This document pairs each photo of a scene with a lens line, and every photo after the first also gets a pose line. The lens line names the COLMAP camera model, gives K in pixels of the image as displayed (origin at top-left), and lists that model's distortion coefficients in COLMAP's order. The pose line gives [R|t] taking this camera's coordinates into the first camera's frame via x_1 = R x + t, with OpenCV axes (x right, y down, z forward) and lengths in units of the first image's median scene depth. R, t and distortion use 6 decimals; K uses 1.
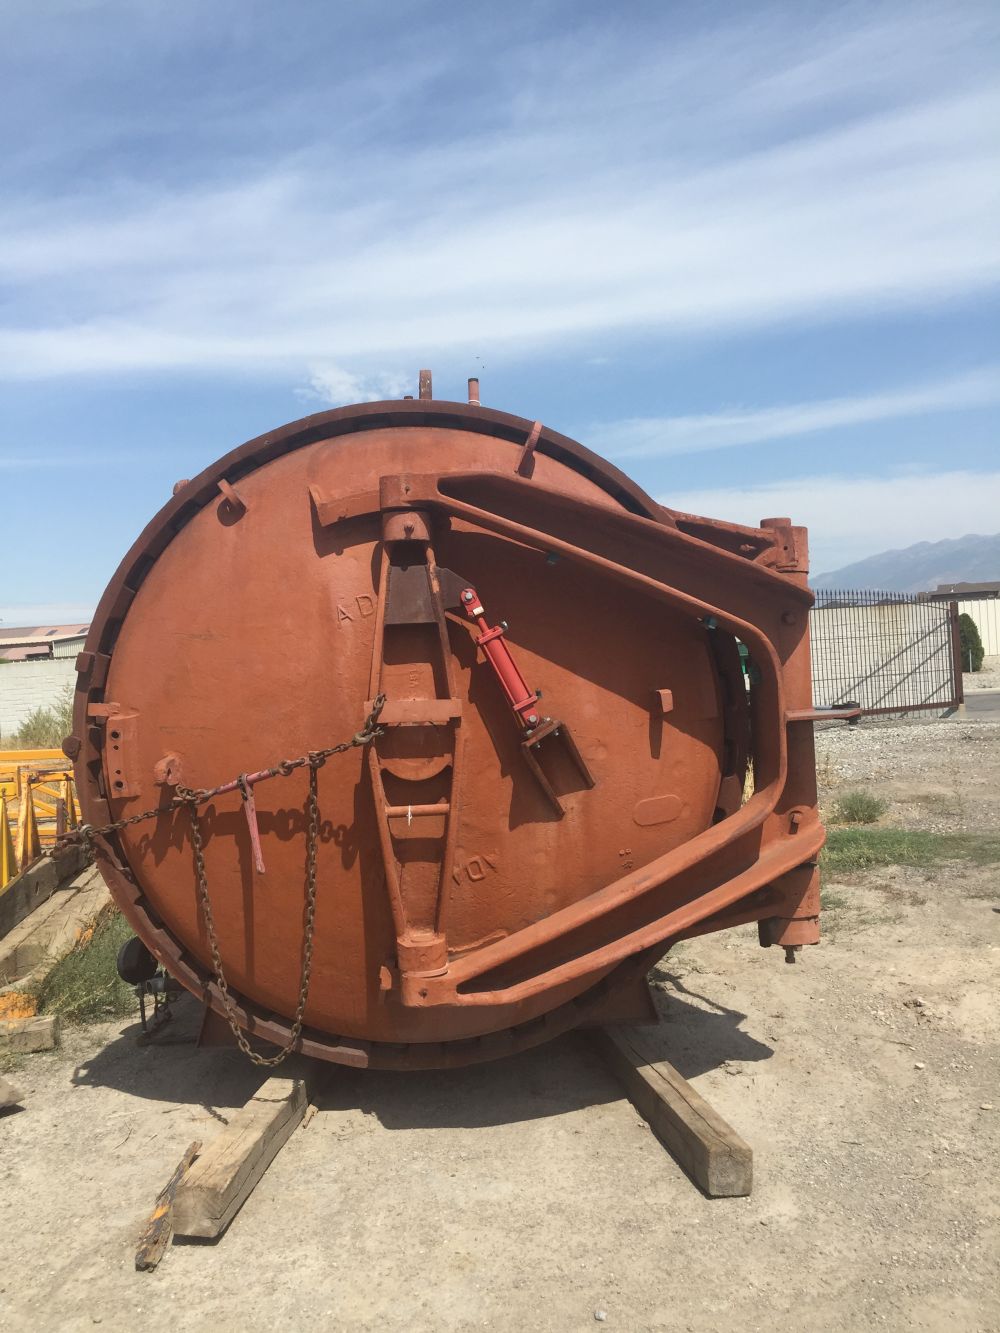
lens RADIAL K [[1105.3, 0, 502.1], [0, 1105.3, 664.8], [0, 0, 1]] dist [0.044316, -0.002664]
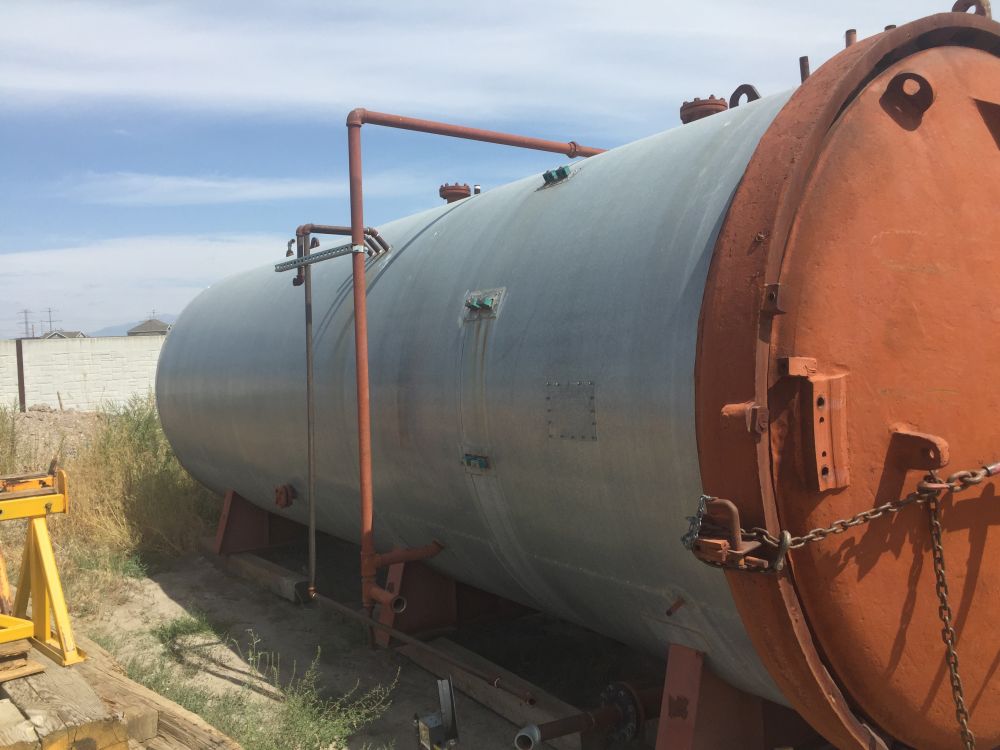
lens RADIAL K [[829.2, 0, 499.1], [0, 829.2, 376.2], [0, 0, 1]] dist [0.044316, -0.002664]
pose [[0.854213, 0.003860, 0.519910, -0.802000], [-0.004377, 0.999990, -0.000232, 0.047725], [-0.519905, -0.002078, 0.854221, 0.652483]]
